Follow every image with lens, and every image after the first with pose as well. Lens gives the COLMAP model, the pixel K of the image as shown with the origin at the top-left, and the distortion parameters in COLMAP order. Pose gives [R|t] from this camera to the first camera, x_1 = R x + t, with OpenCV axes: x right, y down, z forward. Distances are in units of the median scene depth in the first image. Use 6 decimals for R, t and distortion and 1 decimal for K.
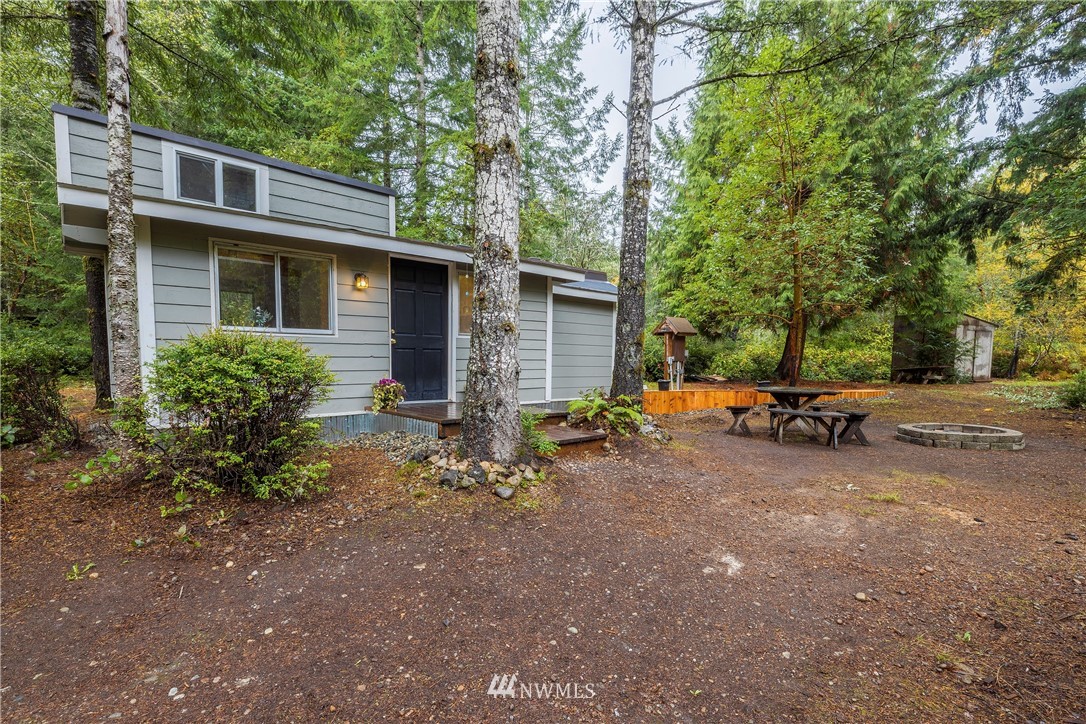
lens RADIAL K [[523.4, 0, 542.9], [0, 523.4, 384.9], [0, 0, 1]] dist [0.001192, -0.000202]
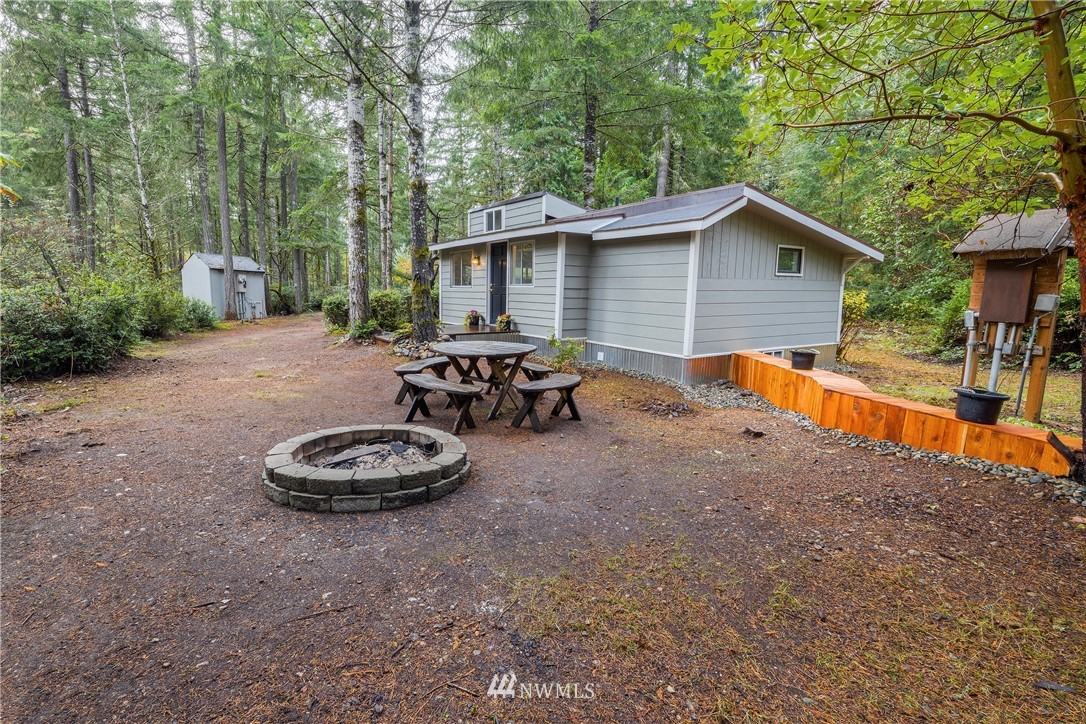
lens RADIAL K [[492.4, 0, 496.0], [0, 492.4, 360.3], [0, 0, 1]] dist [-0.001073, -0.000261]
pose [[-0.202869, 0.126116, -0.971050, 1.657322], [-0.066622, 0.987596, 0.142183, -0.104420], [0.976937, 0.093538, -0.191951, 1.621798]]
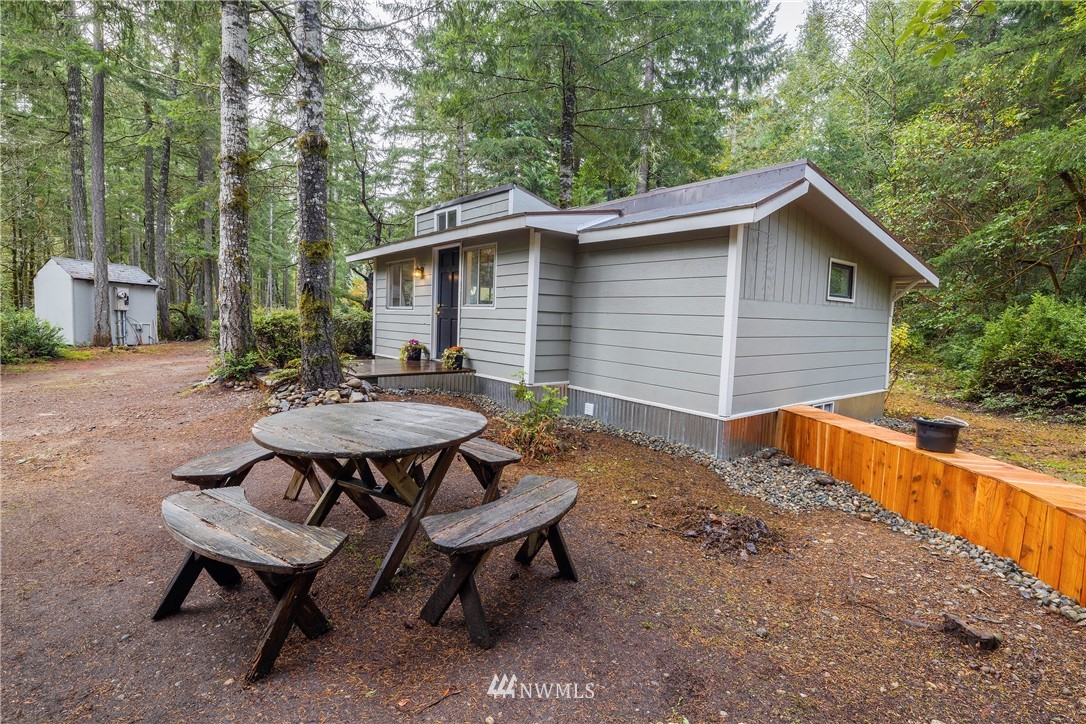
lens RADIAL K [[508.4, 0, 532.6], [0, 508.4, 358.5], [0, 0, 1]] dist [0.000840, 0.000088]
pose [[-0.072085, 0.063849, -0.995353, 1.167444], [-0.088180, 0.993633, 0.070125, -0.096003], [0.993493, 0.092825, -0.065996, 1.581702]]
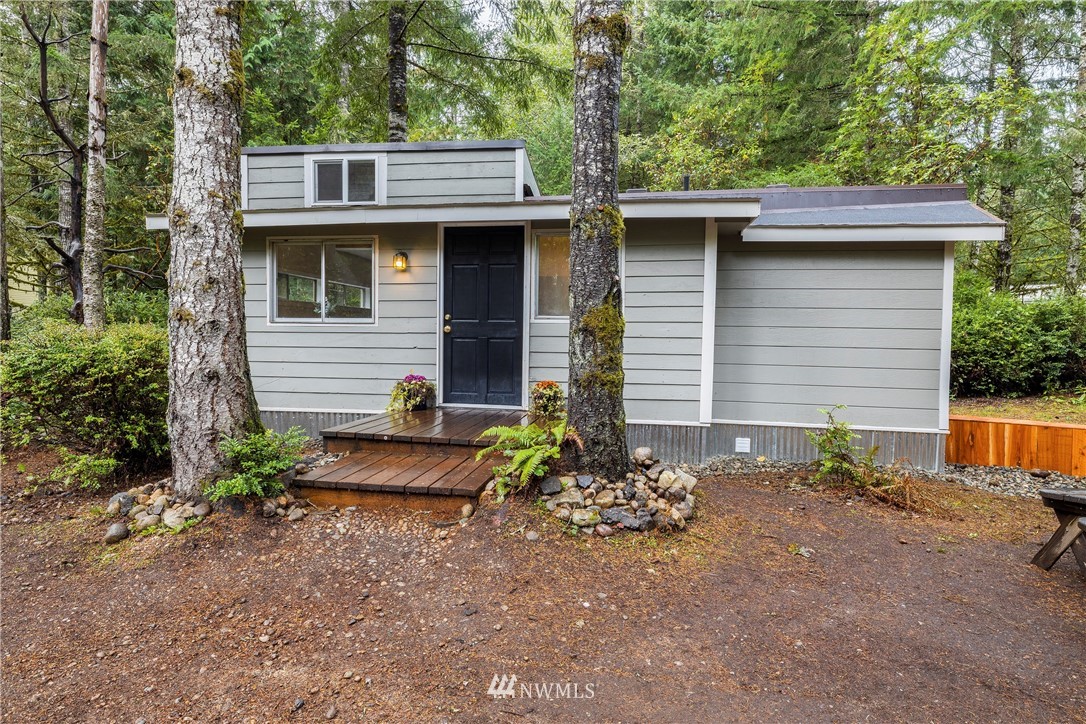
lens RADIAL K [[629.3, 0, 541.3], [0, 629.3, 349.8], [0, 0, 1]] dist [-0.003811, -0.000294]
pose [[0.616249, 0.015802, -0.787393, 0.683799], [-0.046449, 0.998788, -0.016309, -0.049970], [0.786180, 0.046624, 0.616236, 0.606094]]
